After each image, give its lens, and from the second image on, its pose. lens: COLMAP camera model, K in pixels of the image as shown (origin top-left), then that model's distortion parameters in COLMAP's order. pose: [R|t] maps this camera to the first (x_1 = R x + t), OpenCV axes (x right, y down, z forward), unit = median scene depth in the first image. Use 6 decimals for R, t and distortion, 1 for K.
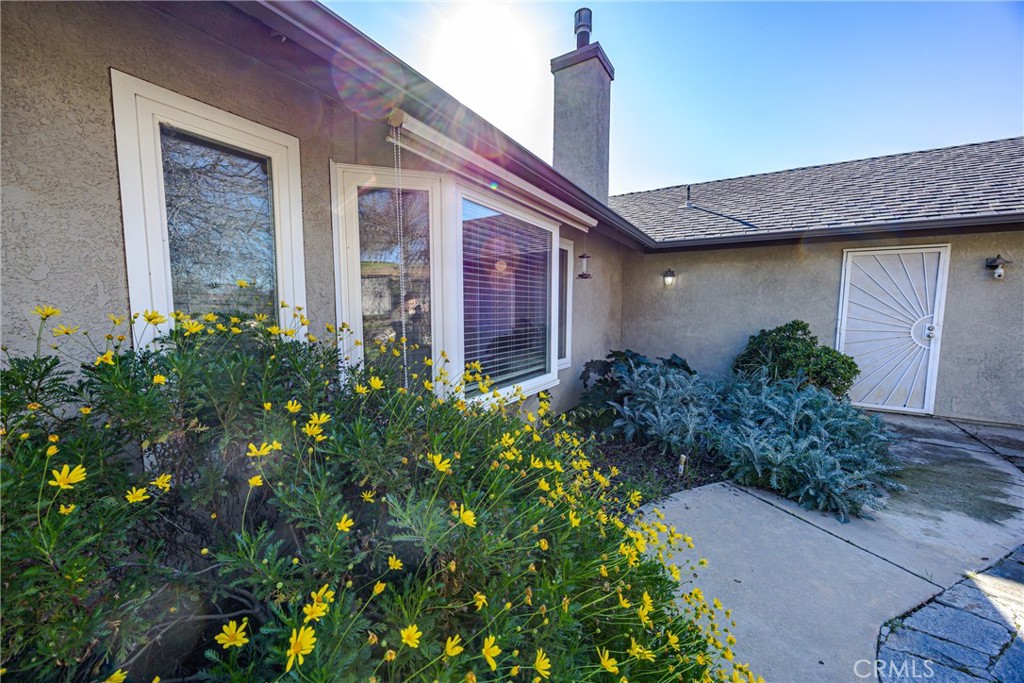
lens RADIAL K [[388.3, 0, 509.7], [0, 388.3, 343.1], [0, 0, 1]] dist [-0.003360, -0.000347]
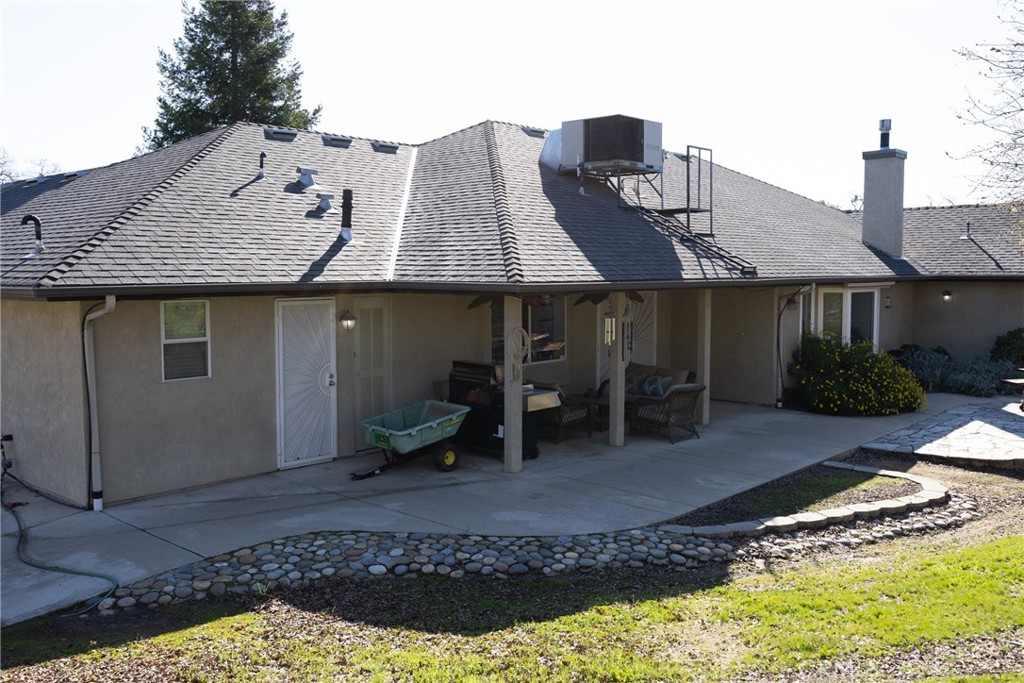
lens RADIAL K [[905.2, 0, 512.0], [0, 905.2, 341.5], [0, 0, 1]] dist [0.003339, -0.003853]
pose [[0.985772, 0.006793, -0.167949, -0.665084], [-0.009568, 0.999831, -0.015718, 0.073439], [0.167813, 0.017101, 0.985670, -2.796623]]
